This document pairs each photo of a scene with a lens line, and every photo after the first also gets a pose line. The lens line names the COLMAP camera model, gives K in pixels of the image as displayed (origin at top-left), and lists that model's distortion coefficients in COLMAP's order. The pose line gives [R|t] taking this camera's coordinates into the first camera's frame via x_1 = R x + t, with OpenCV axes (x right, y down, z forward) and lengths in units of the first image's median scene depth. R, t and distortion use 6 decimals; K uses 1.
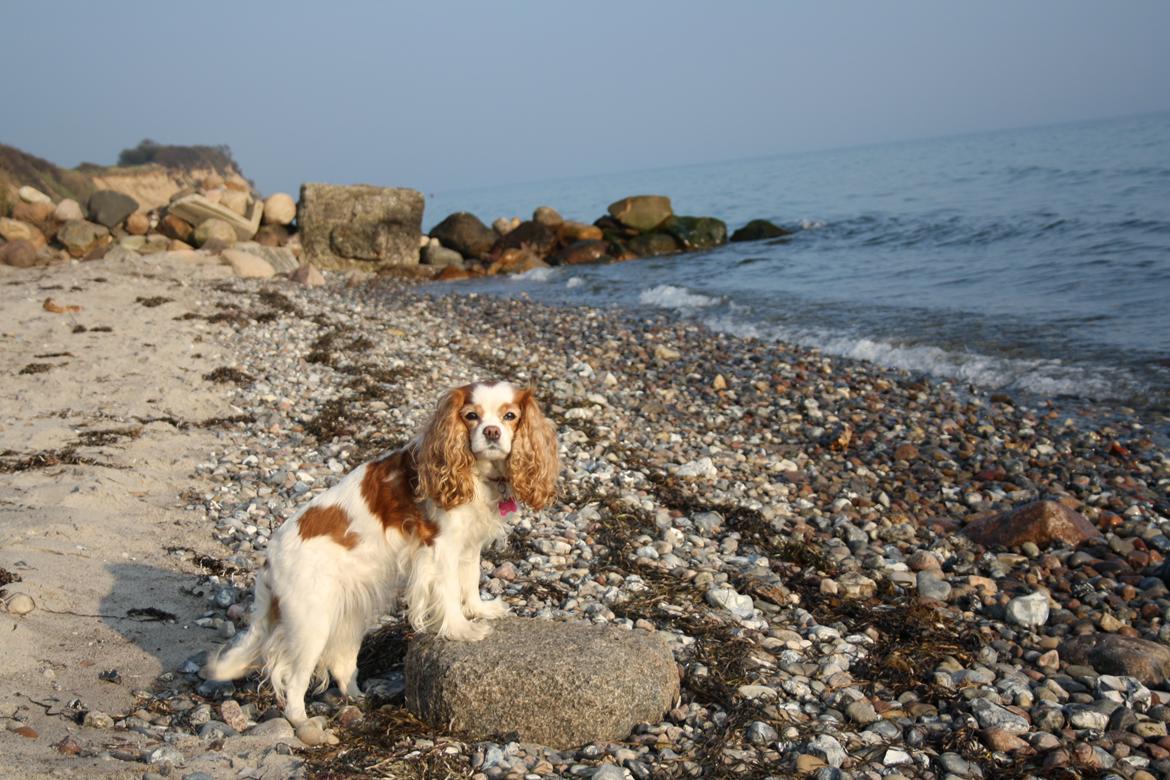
lens RADIAL K [[2050.1, 0, 585.0], [0, 2050.1, 390.0], [0, 0, 1]] dist [-0.014201, 0.187478]
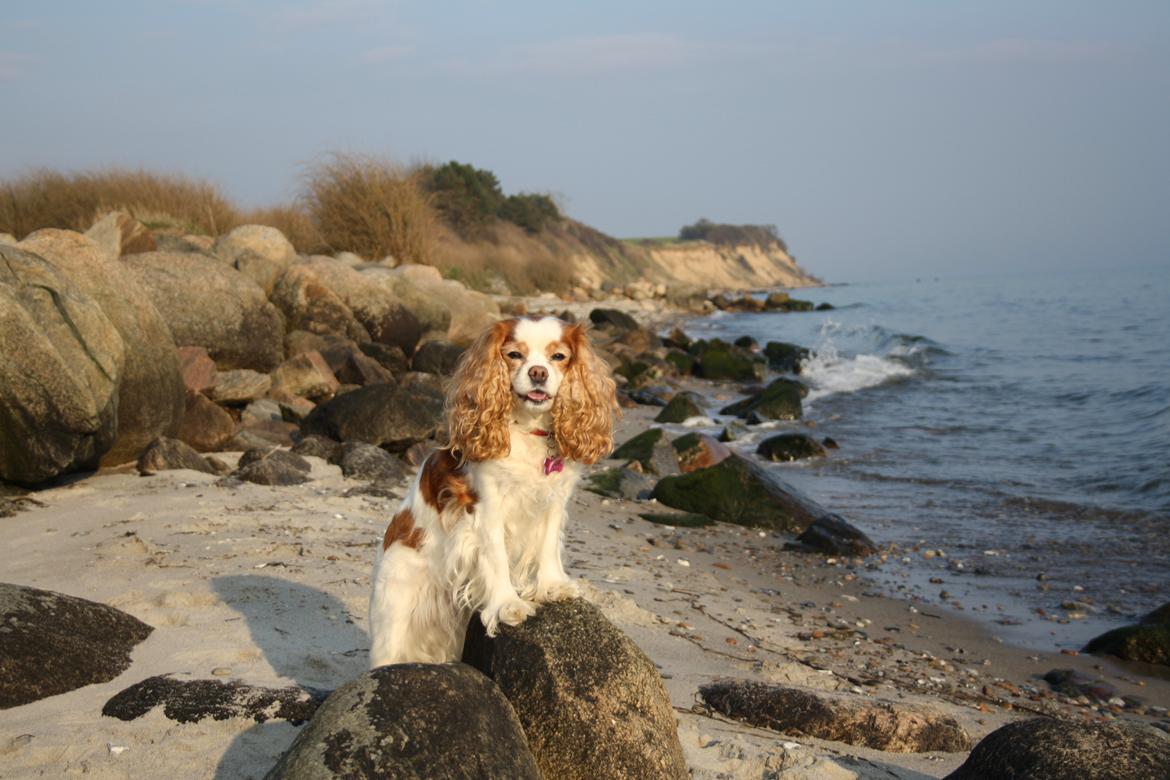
lens RADIAL K [[2071.0, 0, 587.3], [0, 2071.0, 413.6], [0, 0, 1]] dist [0.009894, -0.097077]
pose [[0.959246, 0.075482, -0.272303, 0.623960], [-0.084007, 0.996269, -0.019769, 0.173400], [0.269795, 0.041839, 0.962008, -2.080266]]
